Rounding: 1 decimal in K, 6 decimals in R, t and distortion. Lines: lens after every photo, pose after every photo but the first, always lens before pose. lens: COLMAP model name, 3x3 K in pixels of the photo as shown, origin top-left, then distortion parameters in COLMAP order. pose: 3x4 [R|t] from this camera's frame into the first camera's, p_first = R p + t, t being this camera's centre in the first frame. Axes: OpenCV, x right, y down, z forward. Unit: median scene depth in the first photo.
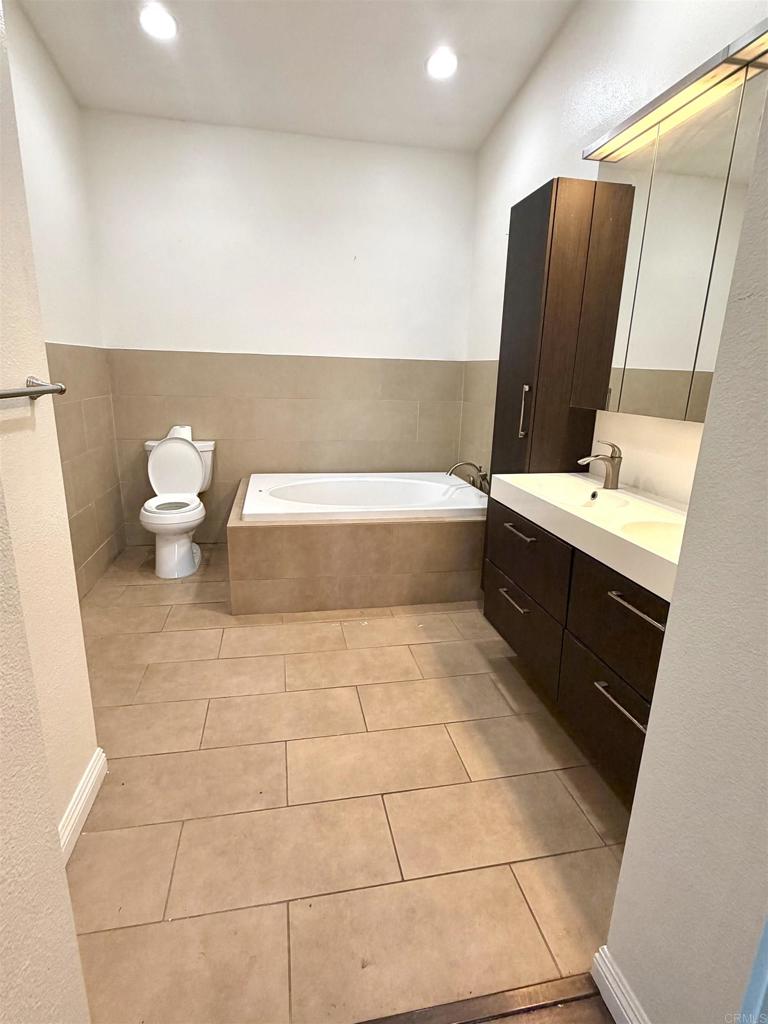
lens RADIAL K [[509.3, 0, 386.2], [0, 509.3, 512.3], [0, 0, 1]] dist [-0.005003, -0.000598]
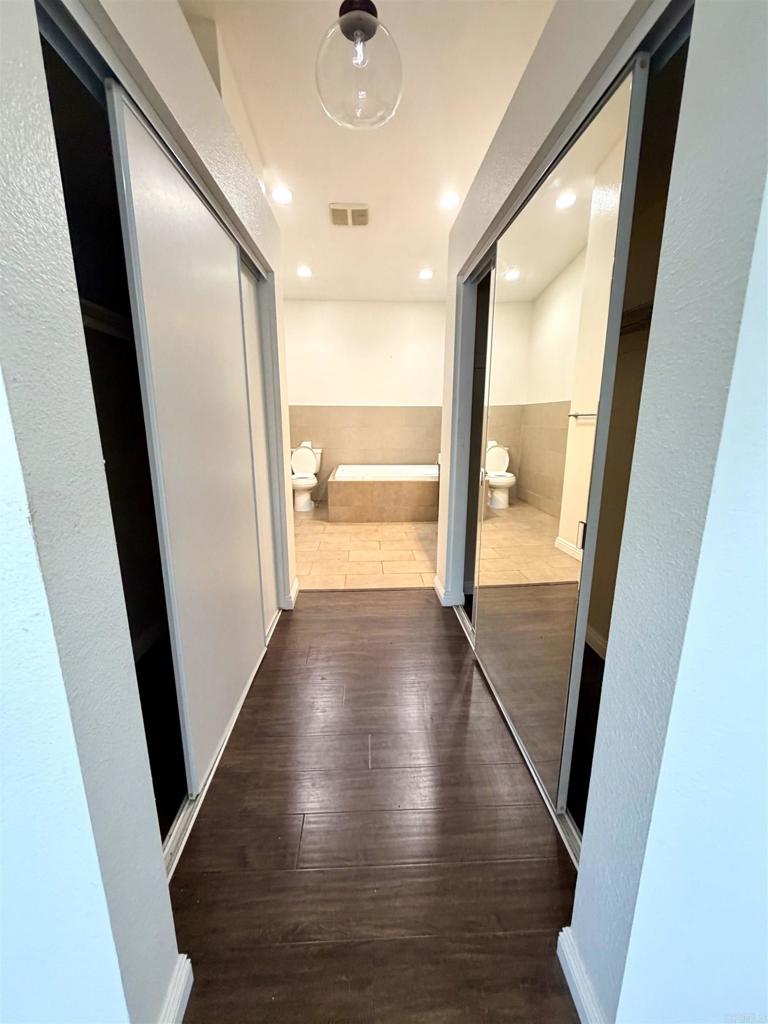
lens RADIAL K [[407.8, 0, 380.8], [0, 407.8, 510.8], [0, 0, 1]] dist [-0.001955, -0.000022]
pose [[0.987078, 0.009809, -0.159938, 0.199891], [-0.017403, 0.998783, -0.046148, 0.227953], [0.159291, 0.048335, 0.986048, -0.703783]]
